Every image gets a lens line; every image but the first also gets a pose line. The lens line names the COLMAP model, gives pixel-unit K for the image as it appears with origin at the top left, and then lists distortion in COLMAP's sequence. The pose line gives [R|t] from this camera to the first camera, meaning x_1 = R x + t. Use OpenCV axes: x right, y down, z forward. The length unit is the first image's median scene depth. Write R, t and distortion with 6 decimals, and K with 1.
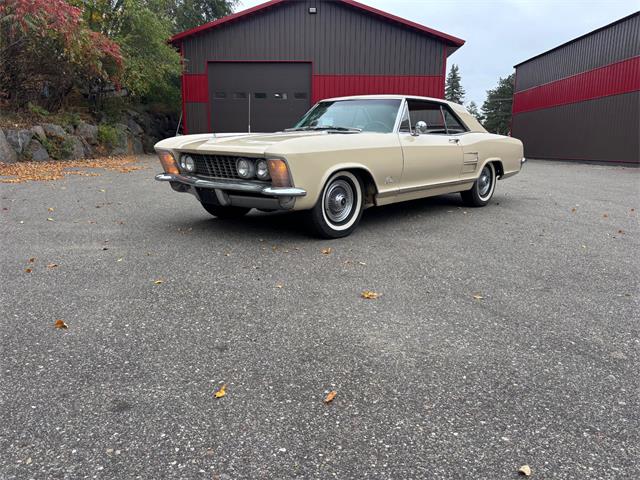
lens RADIAL K [[488.1, 0, 310.4], [0, 488.1, 242.2], [0, 0, 1]] dist [0.038729, -0.042690]
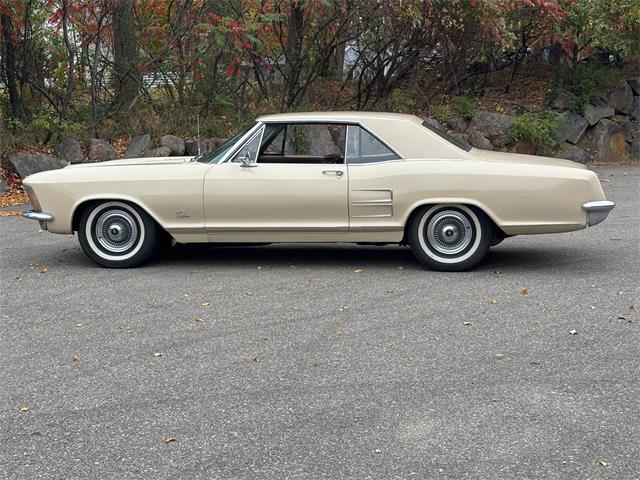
lens RADIAL K [[488.1, 0, 319.5], [0, 488.1, 241.1], [0, 0, 1]] dist [0.038729, -0.042690]
pose [[0.643275, 0.063262, -0.763017, 0.959807], [-0.157117, 0.986278, -0.050688, -0.066862], [0.749340, 0.152489, 0.644388, 0.558195]]
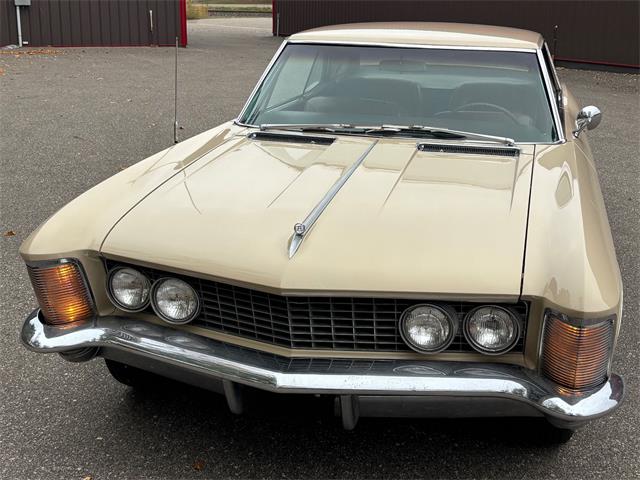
lens RADIAL K [[892.8, 0, 321.6], [0, 892.8, 238.4], [0, 0, 1]] dist [-0.011328, 0.000000]
pose [[0.869377, -0.130409, 0.476631, -0.401188], [0.093687, 0.990553, 0.100136, -0.230159], [-0.485187, -0.042402, 0.873382, 0.389882]]
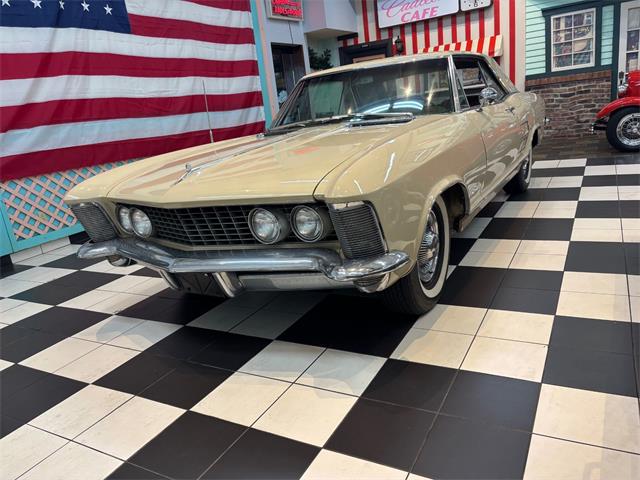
lens RADIAL K [[488.1, 0, 314.7], [0, 488.1, 244.9], [0, 0, 1]] dist [0.038729, -0.042690]
pose [[0.967446, -0.187812, 0.169631, -0.142965], [0.178954, 0.981626, 0.066221, -0.125940], [-0.178951, -0.033709, 0.983280, 0.394079]]
